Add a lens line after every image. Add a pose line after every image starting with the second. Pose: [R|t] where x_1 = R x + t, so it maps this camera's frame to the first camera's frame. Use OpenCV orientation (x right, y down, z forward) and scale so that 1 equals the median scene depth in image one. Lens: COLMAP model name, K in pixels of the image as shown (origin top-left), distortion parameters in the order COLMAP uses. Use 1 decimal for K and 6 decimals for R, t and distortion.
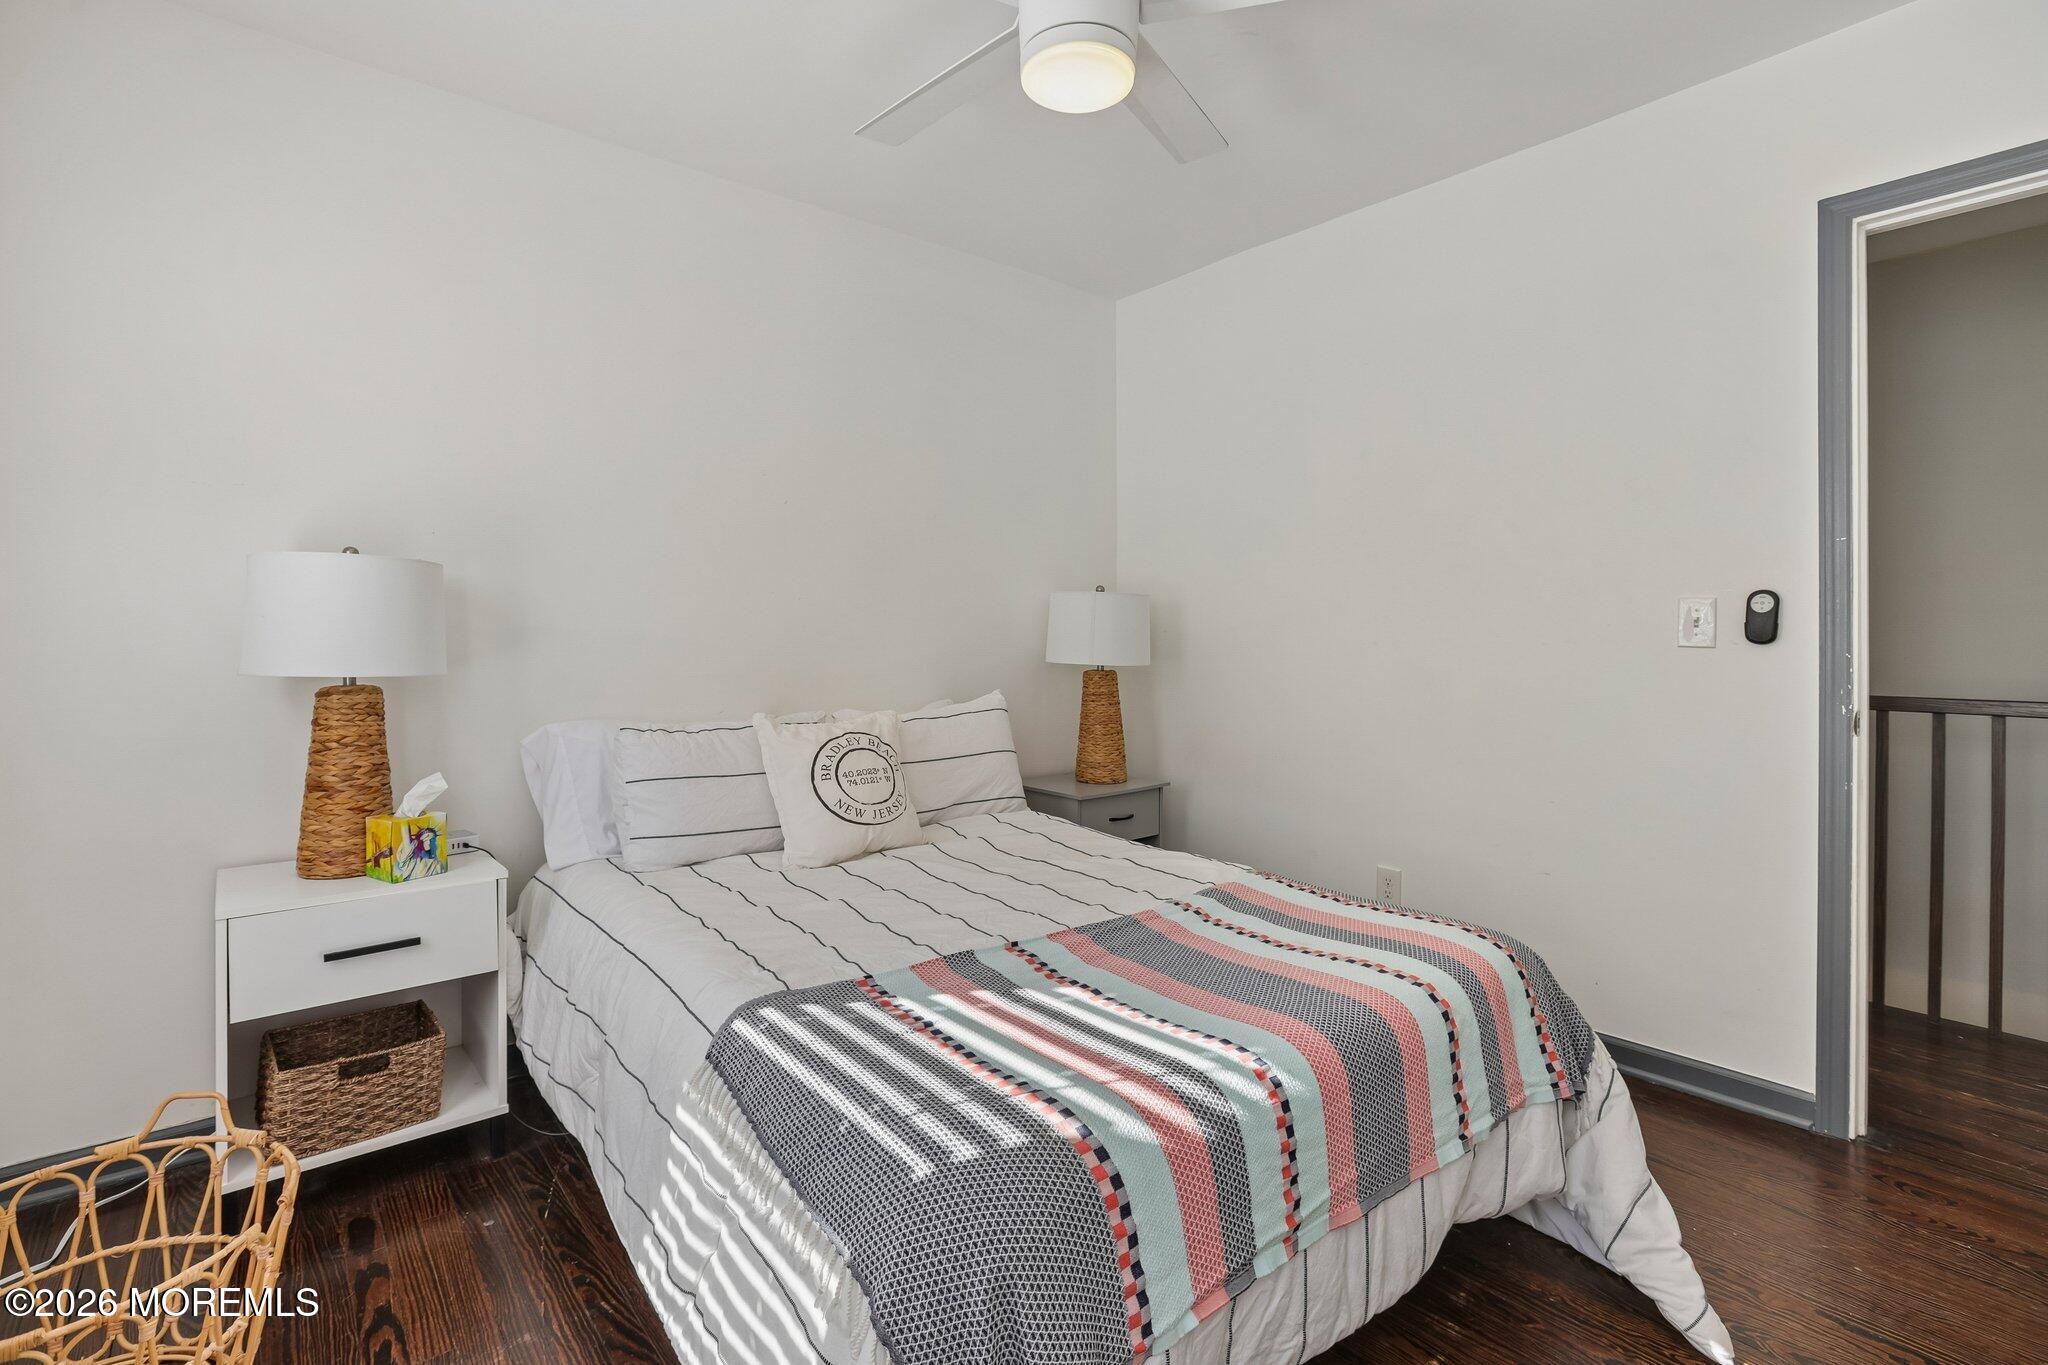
lens RADIAL K [[911.9, 0, 1021.8], [0, 911.9, 674.9], [0, 0, 1]] dist [-0.046227, 0.019546]
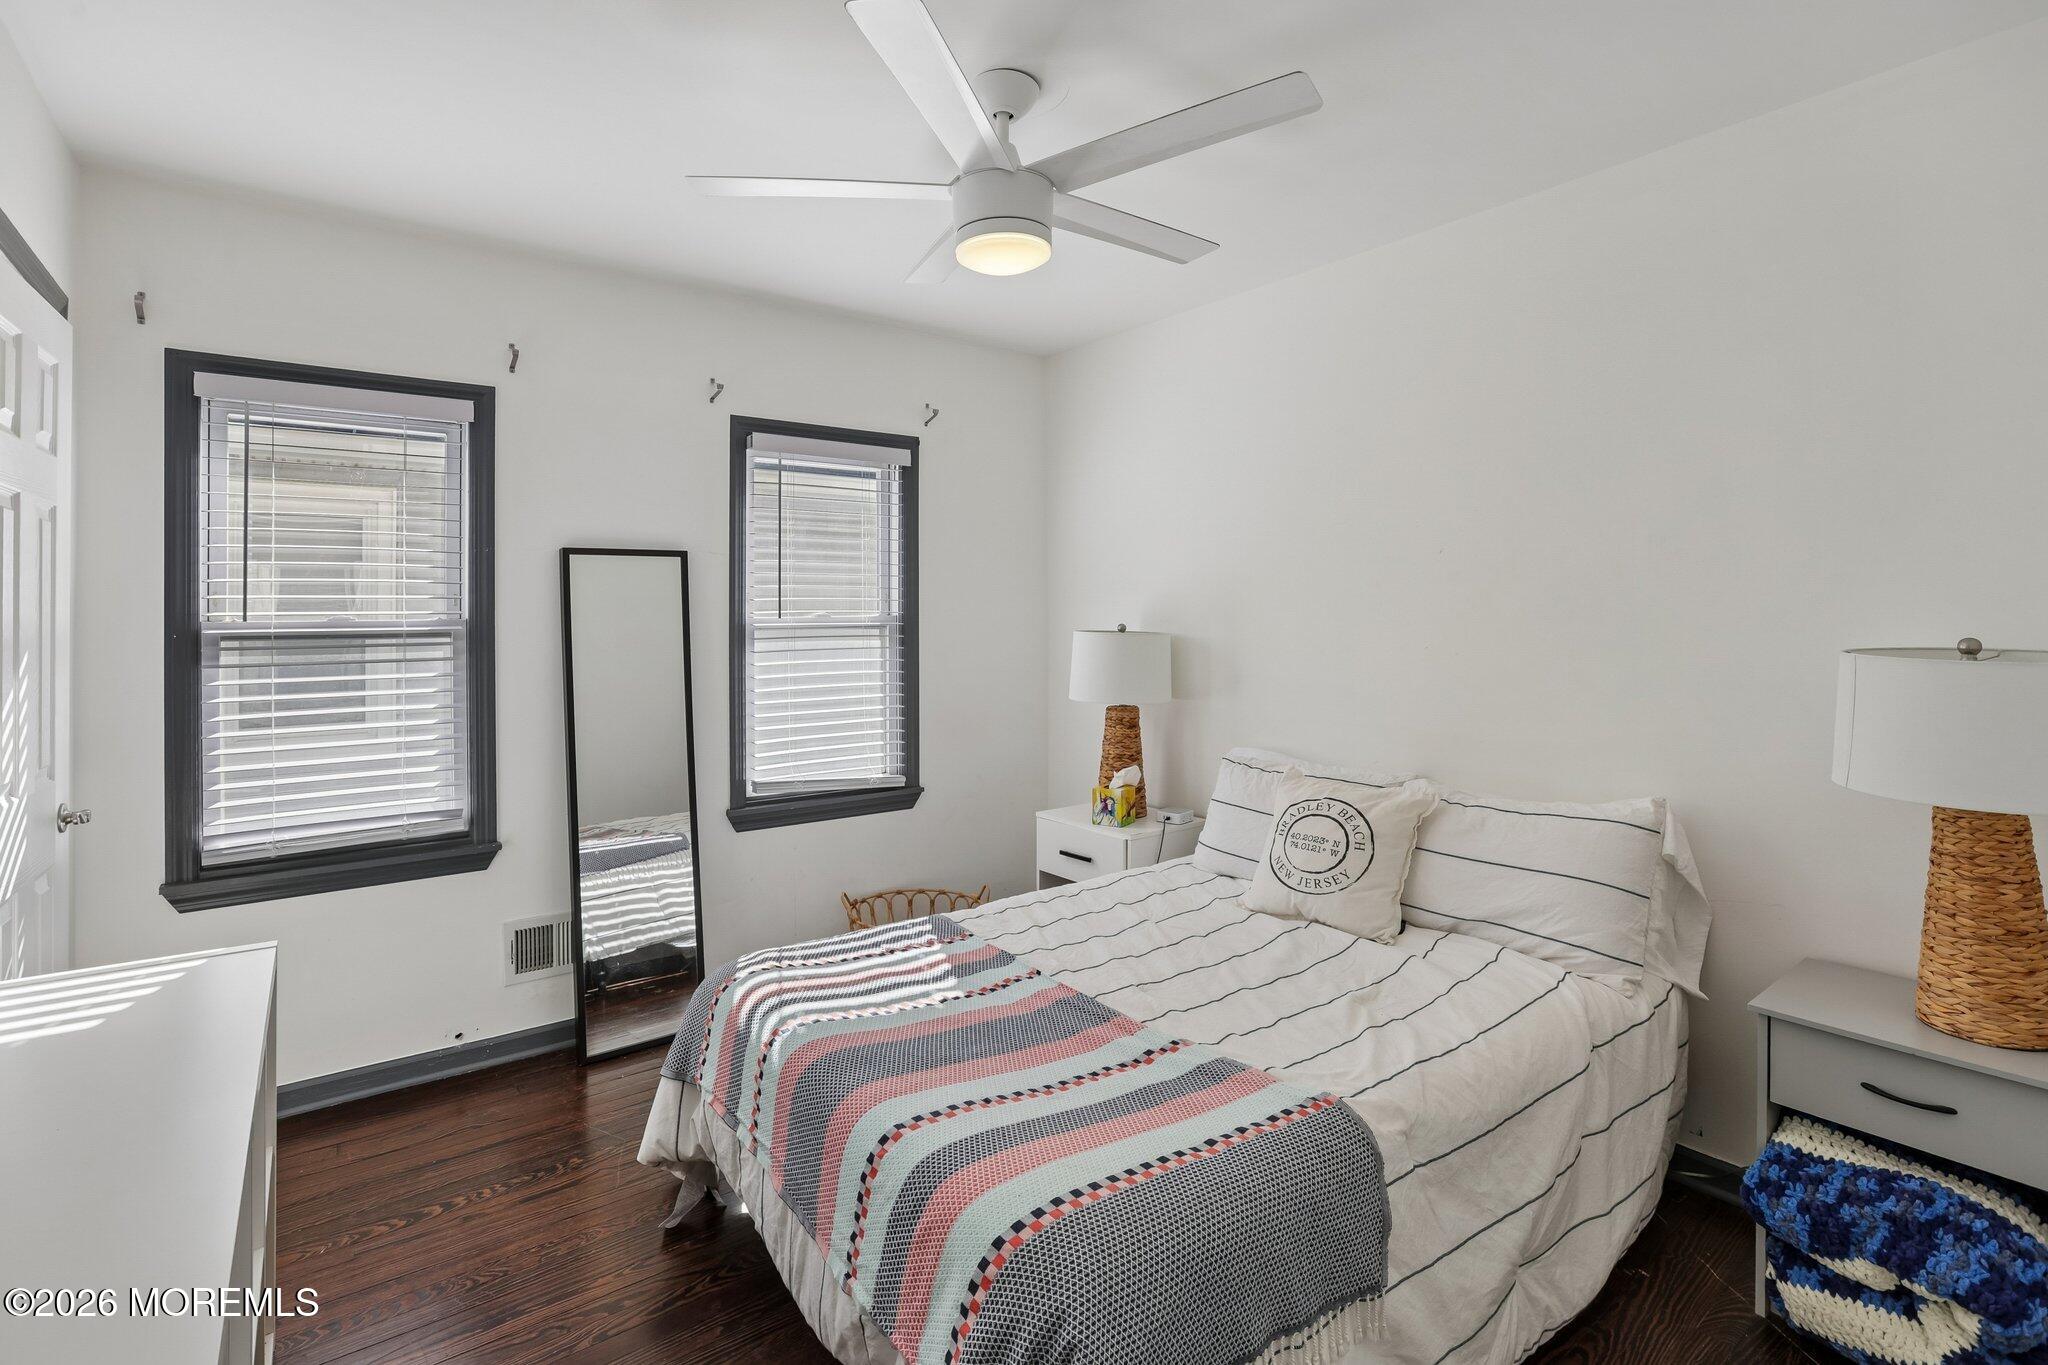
lens RADIAL K [[911.9, 0, 1021.8], [0, 911.9, 674.9], [0, 0, 1]] dist [-0.046227, 0.019546]
pose [[-0.018626, 0.046339, -0.998752, 0.986472], [-0.056786, 0.997264, 0.047329, -0.120698], [0.998213, 0.057597, -0.015943, 0.844554]]
